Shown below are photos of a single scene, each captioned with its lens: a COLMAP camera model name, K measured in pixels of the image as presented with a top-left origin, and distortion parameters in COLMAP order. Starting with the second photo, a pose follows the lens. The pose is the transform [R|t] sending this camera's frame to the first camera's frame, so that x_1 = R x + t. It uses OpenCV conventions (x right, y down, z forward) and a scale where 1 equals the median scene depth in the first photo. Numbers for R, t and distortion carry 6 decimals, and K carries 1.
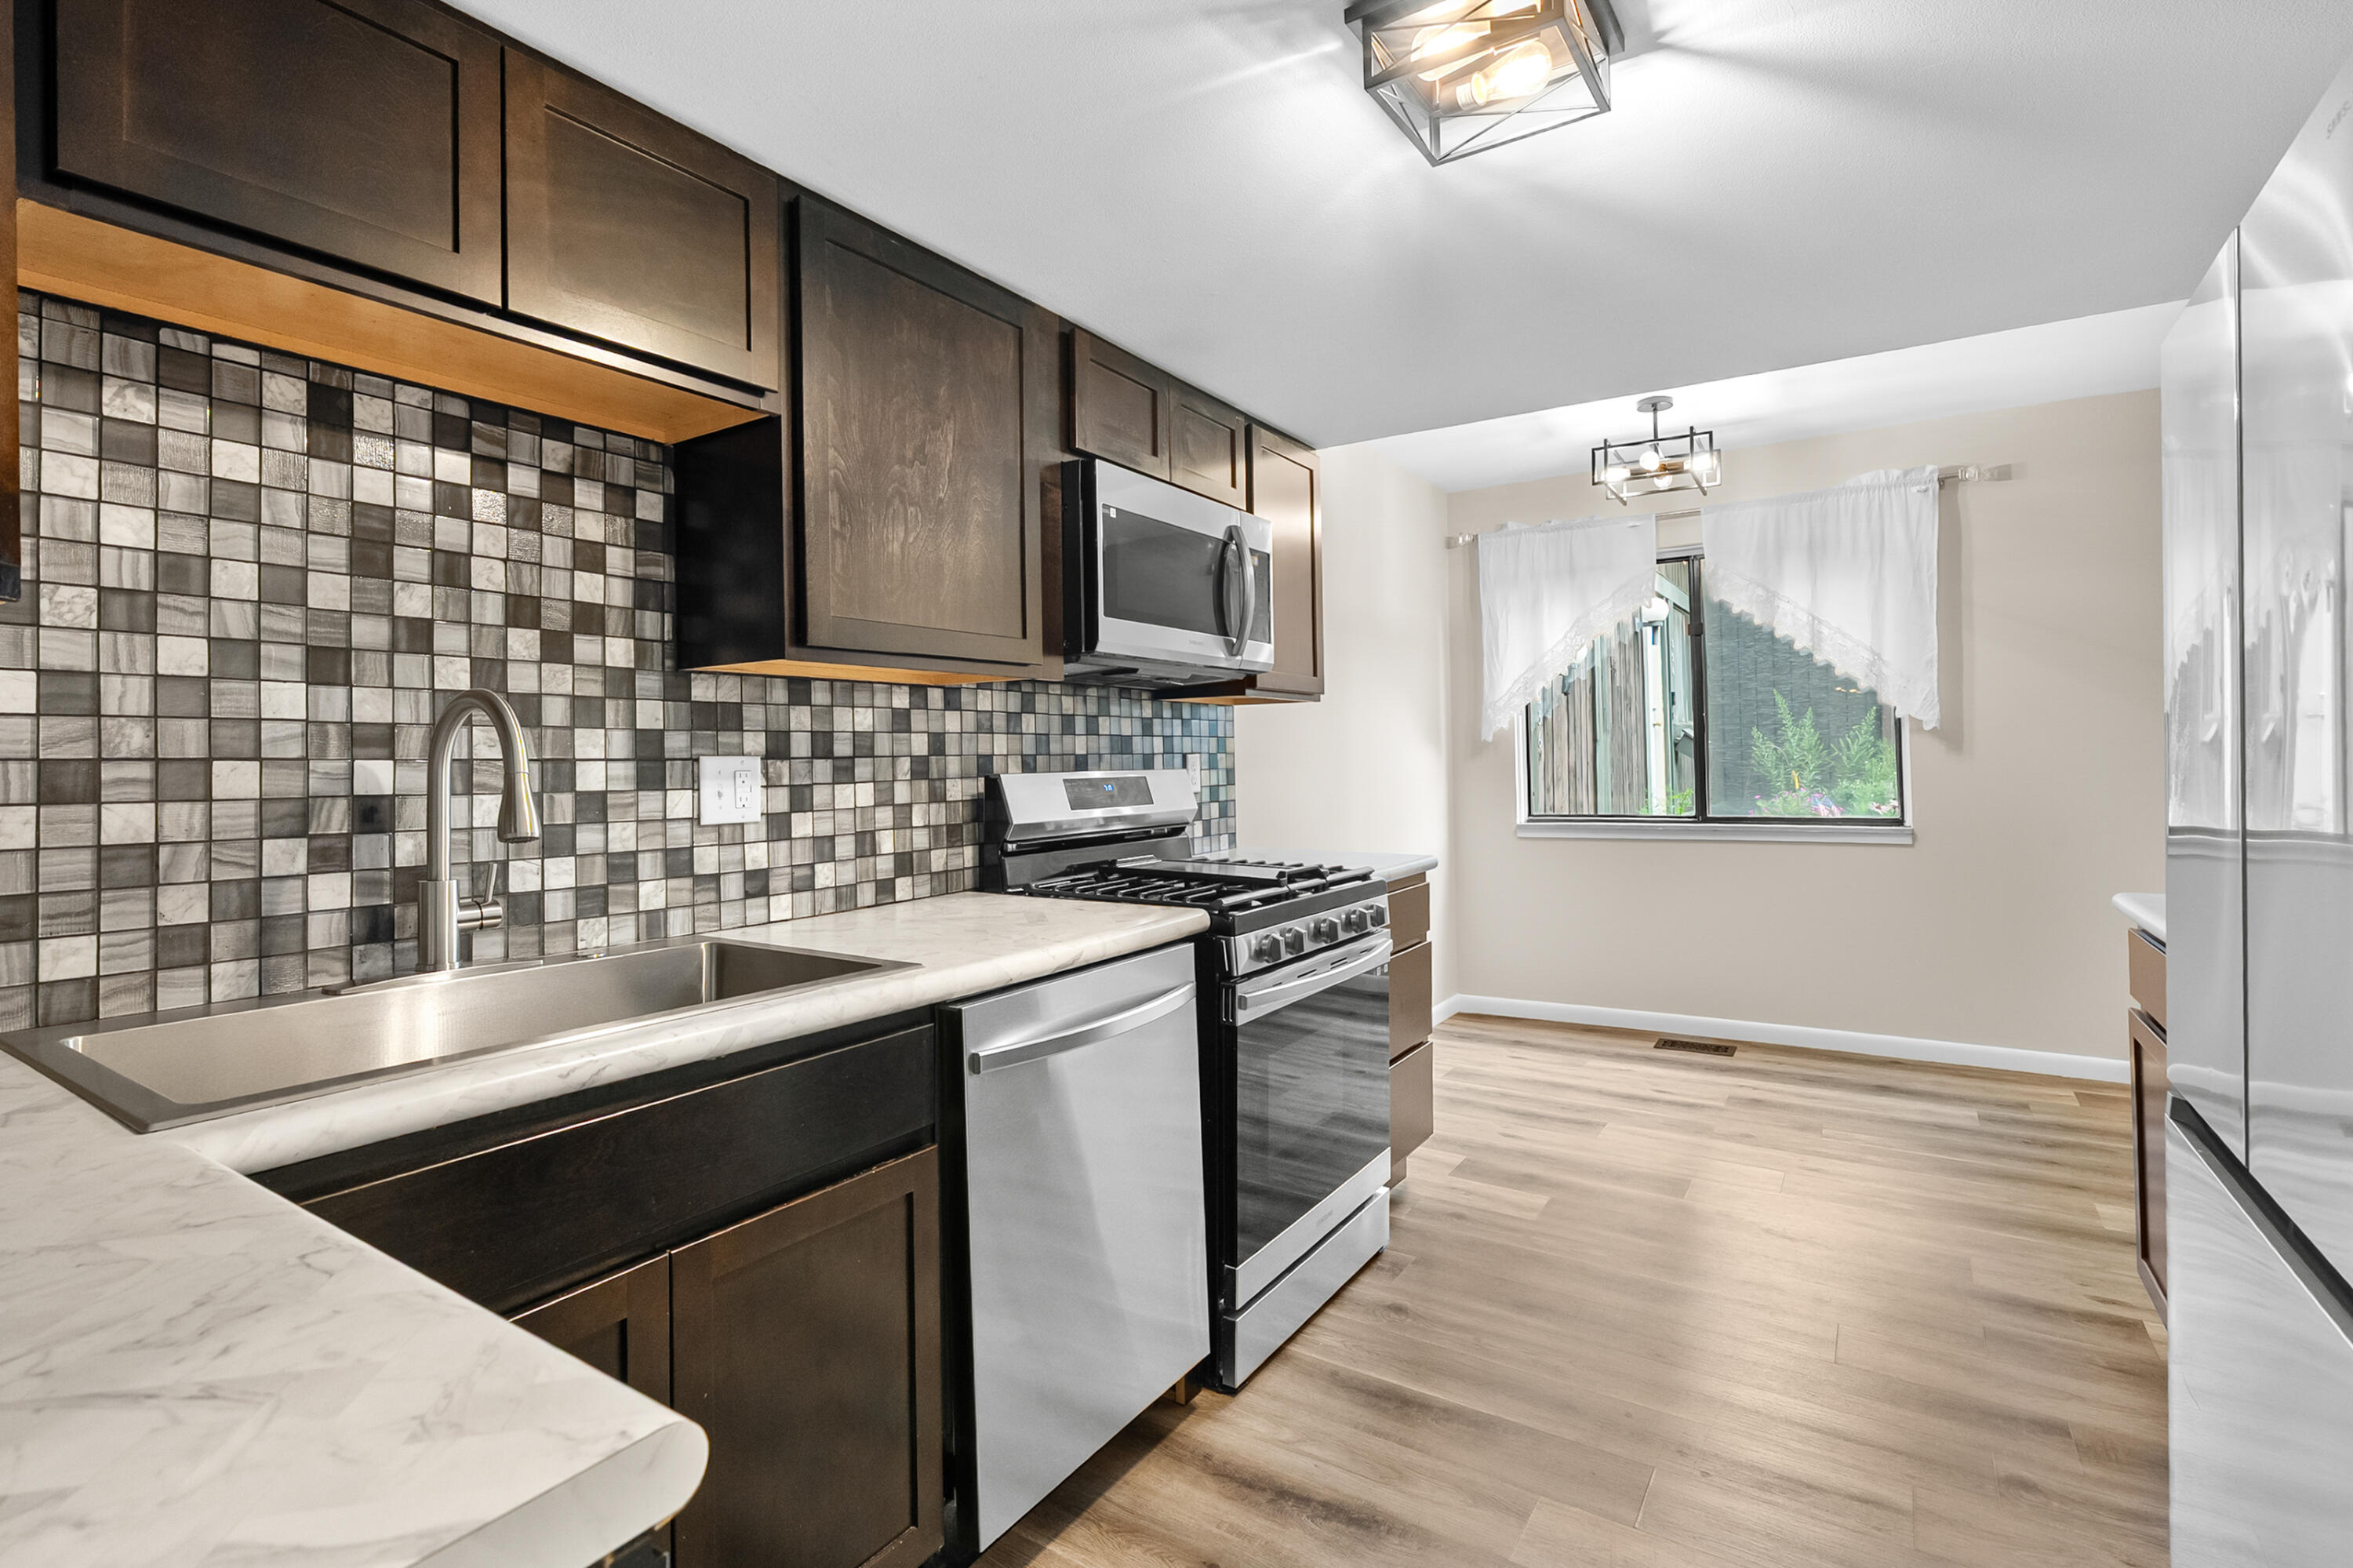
lens RADIAL K [[1069.0, 0, 1156.8], [0, 1069.0, 762.0], [0, 0, 1]] dist [-0.008857, 0.004669]
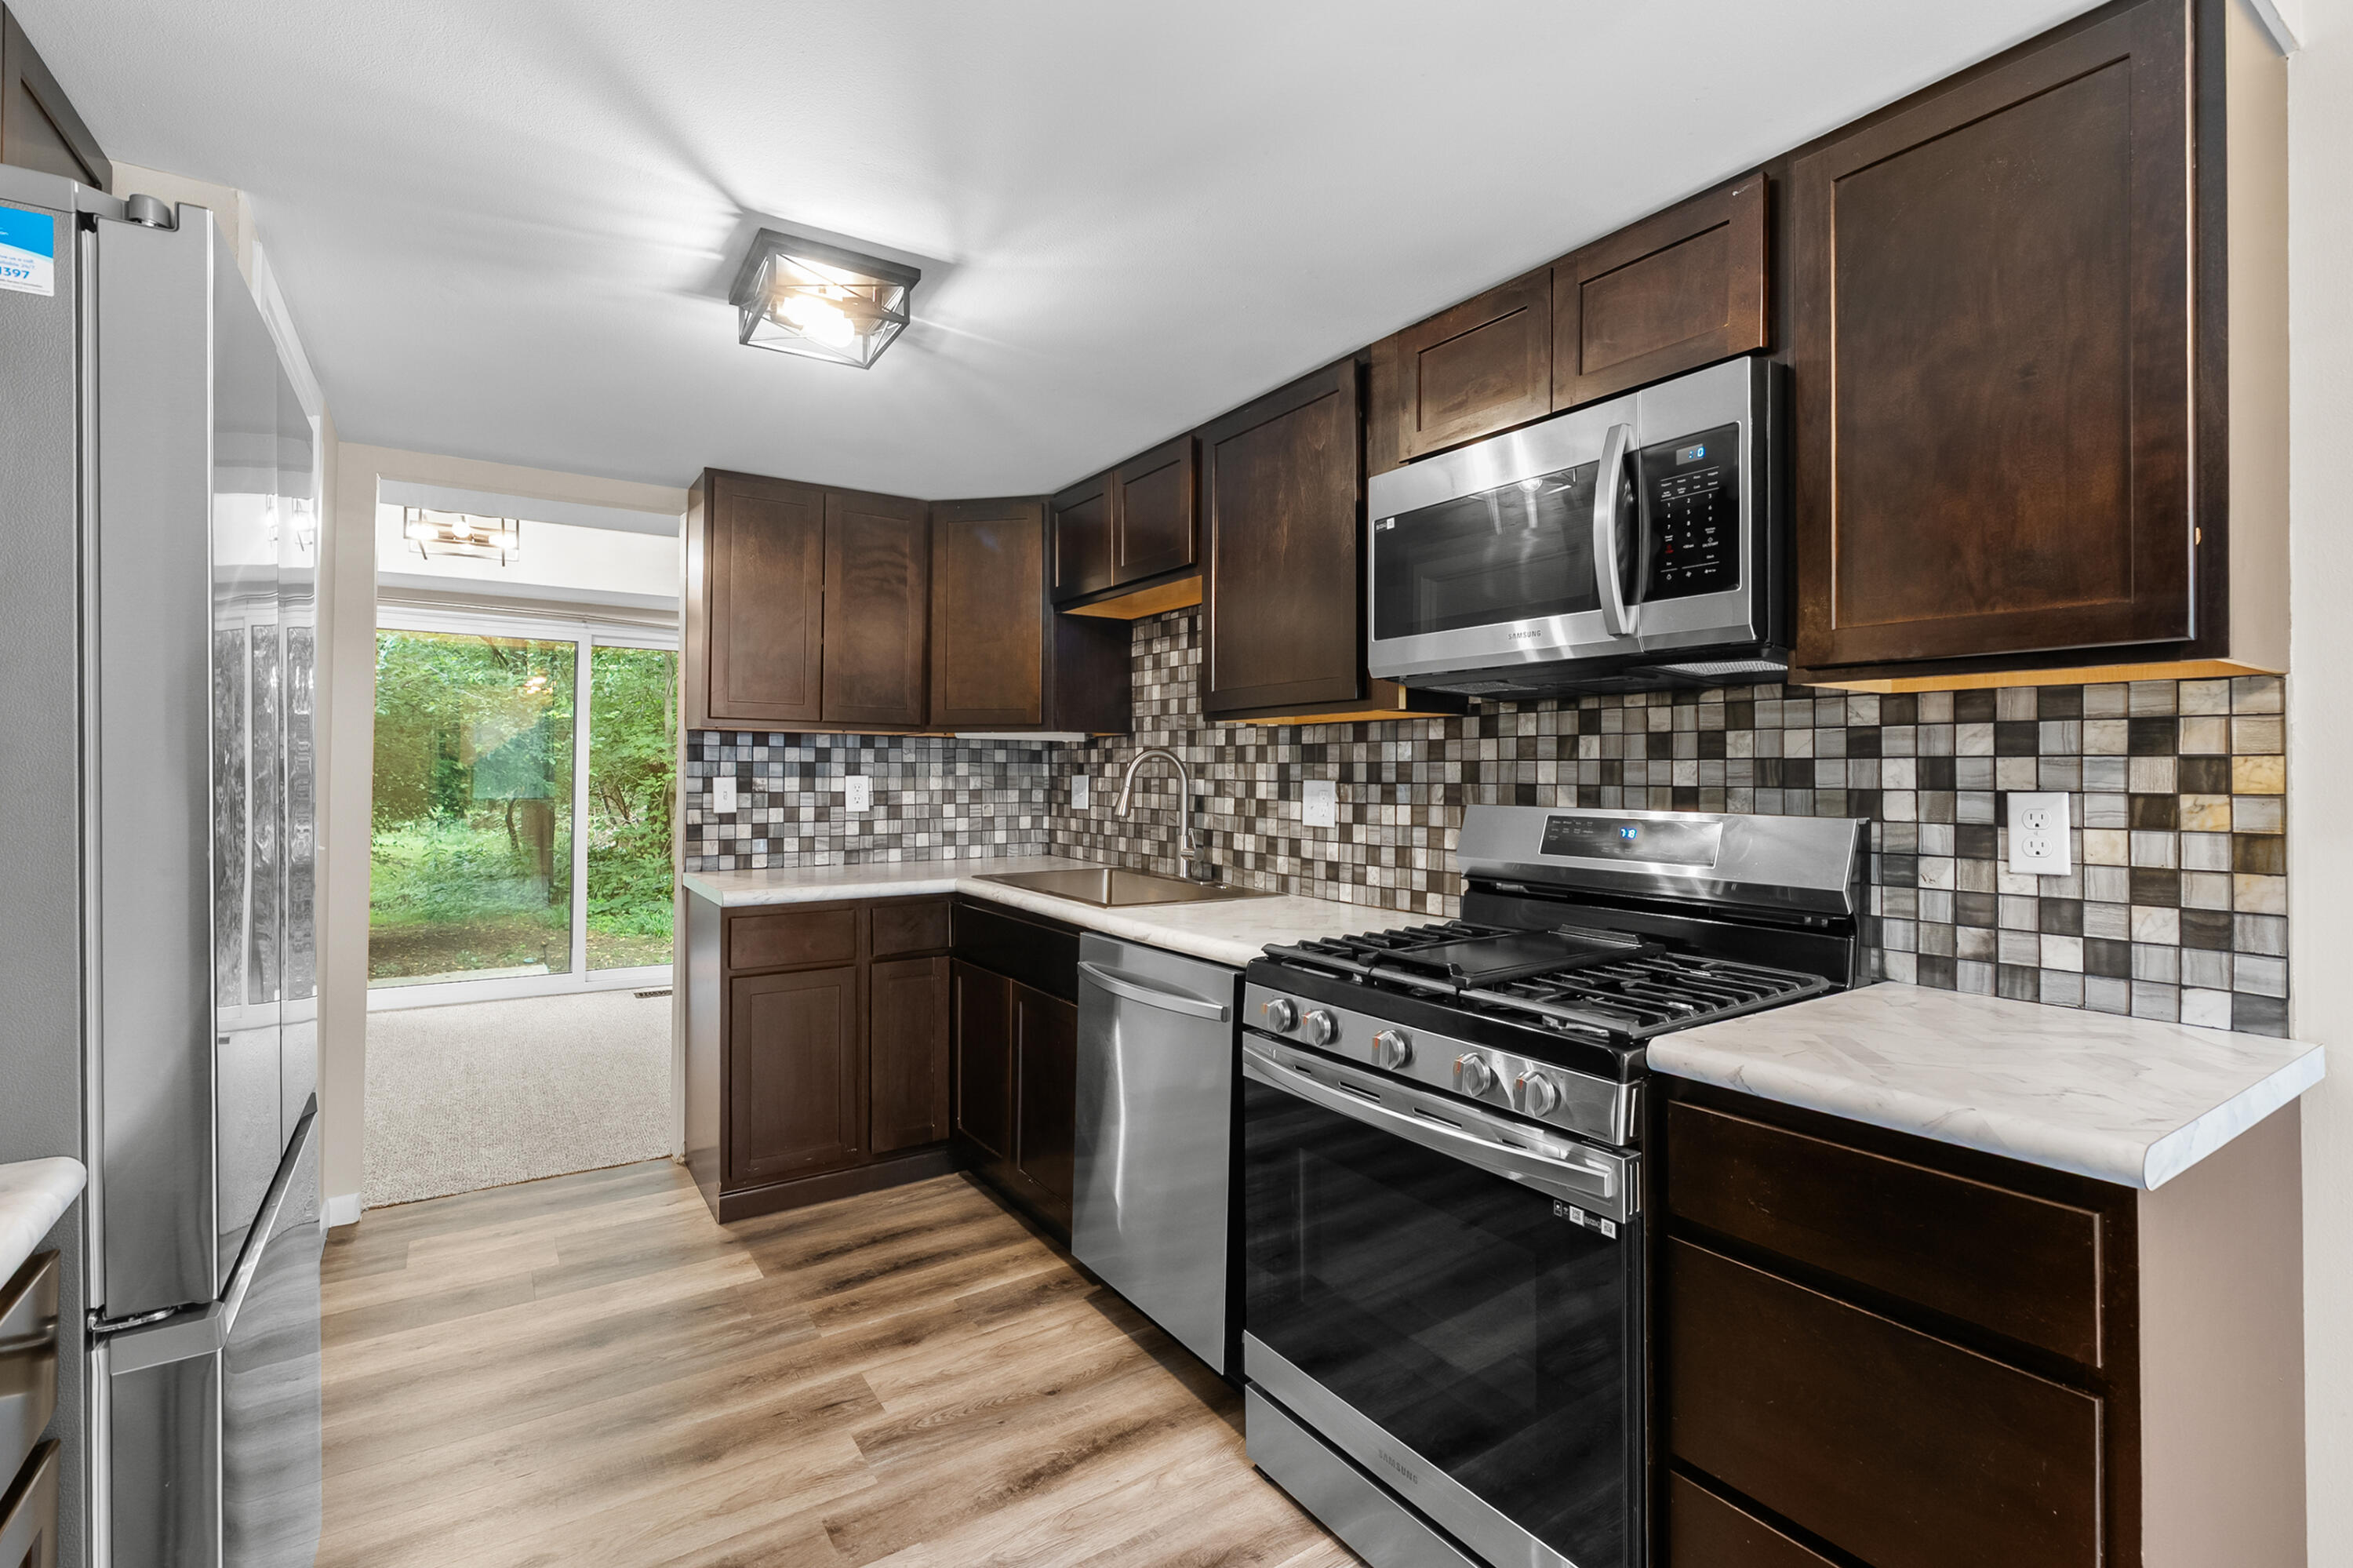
lens RADIAL K [[1069.0, 0, 1174.6], [0, 1069.0, 761.3], [0, 0, 1]] dist [-0.008857, 0.004669]
pose [[-0.373377, -0.000796, -0.927679, 1.067634], [-0.006810, 0.999975, 0.001882, -0.034035], [0.927655, 0.007020, -0.373373, 1.411448]]
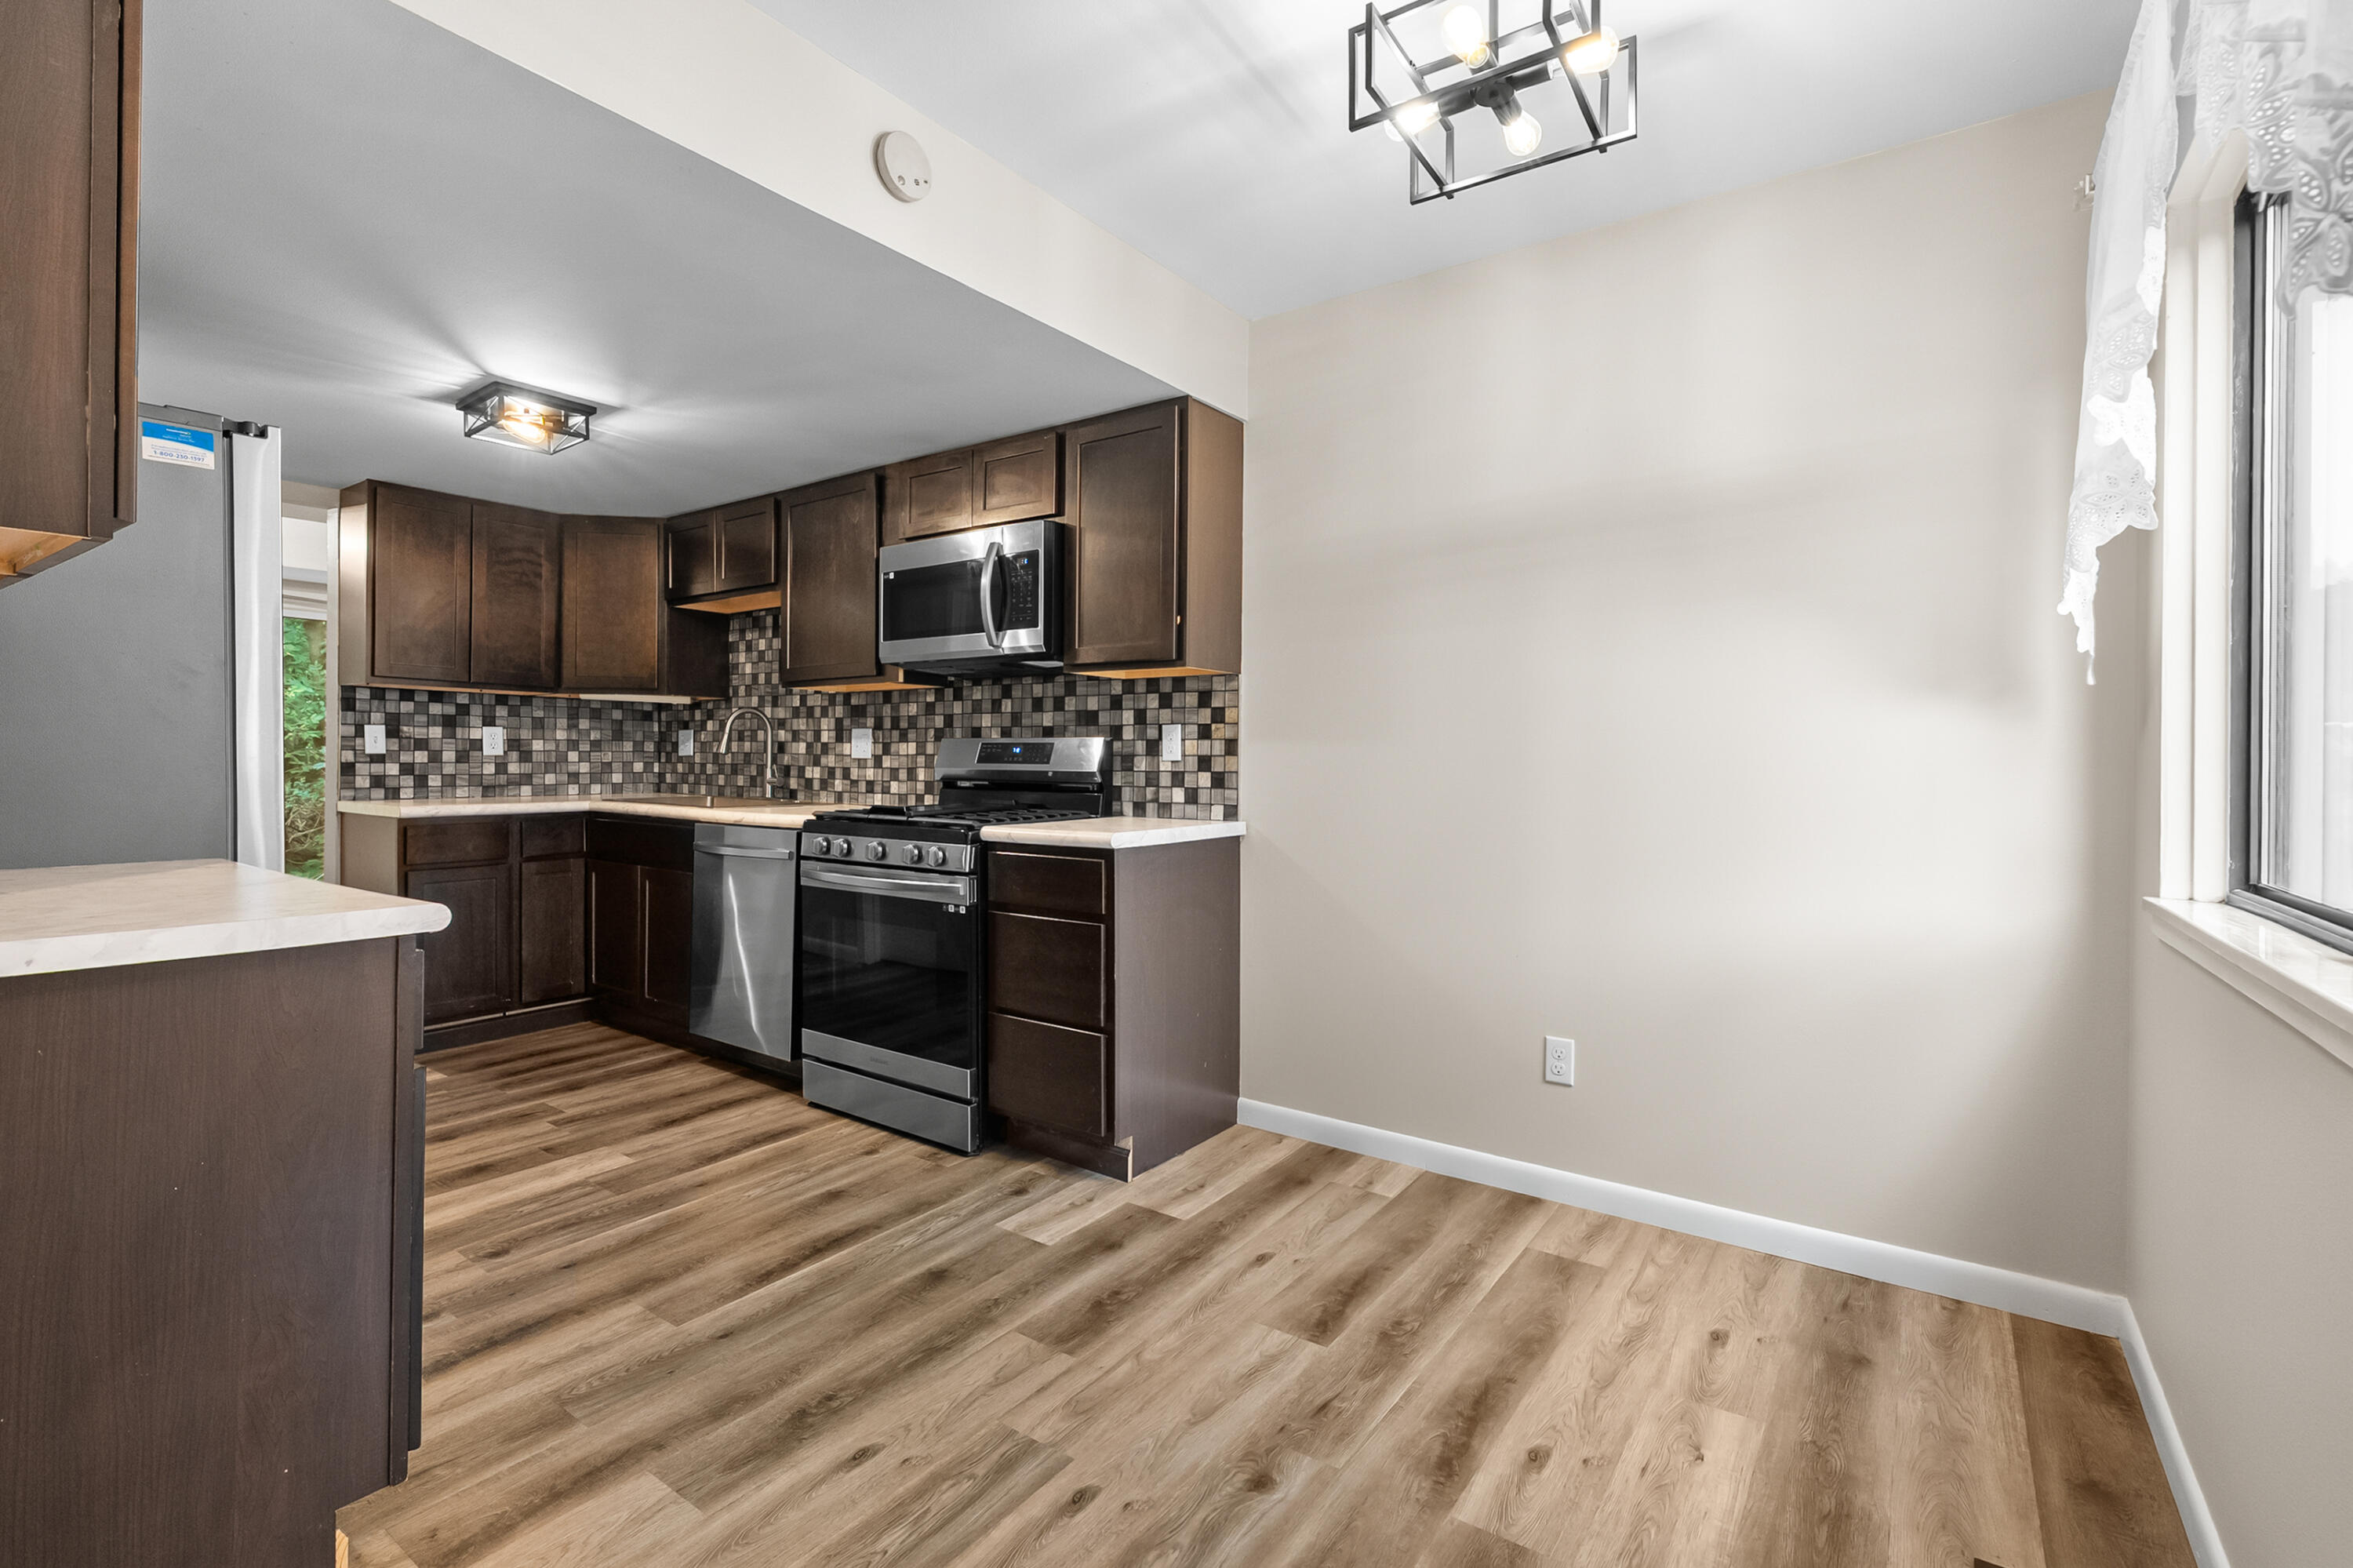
lens RADIAL K [[1069.0, 0, 1172.1], [0, 1069.0, 770.3], [0, 0, 1]] dist [-0.008857, 0.004669]
pose [[-0.022414, 0.019312, -0.999562, 1.901635], [-0.014704, 0.999699, 0.019644, 0.029752], [0.999641, 0.015138, -0.022123, 1.765275]]
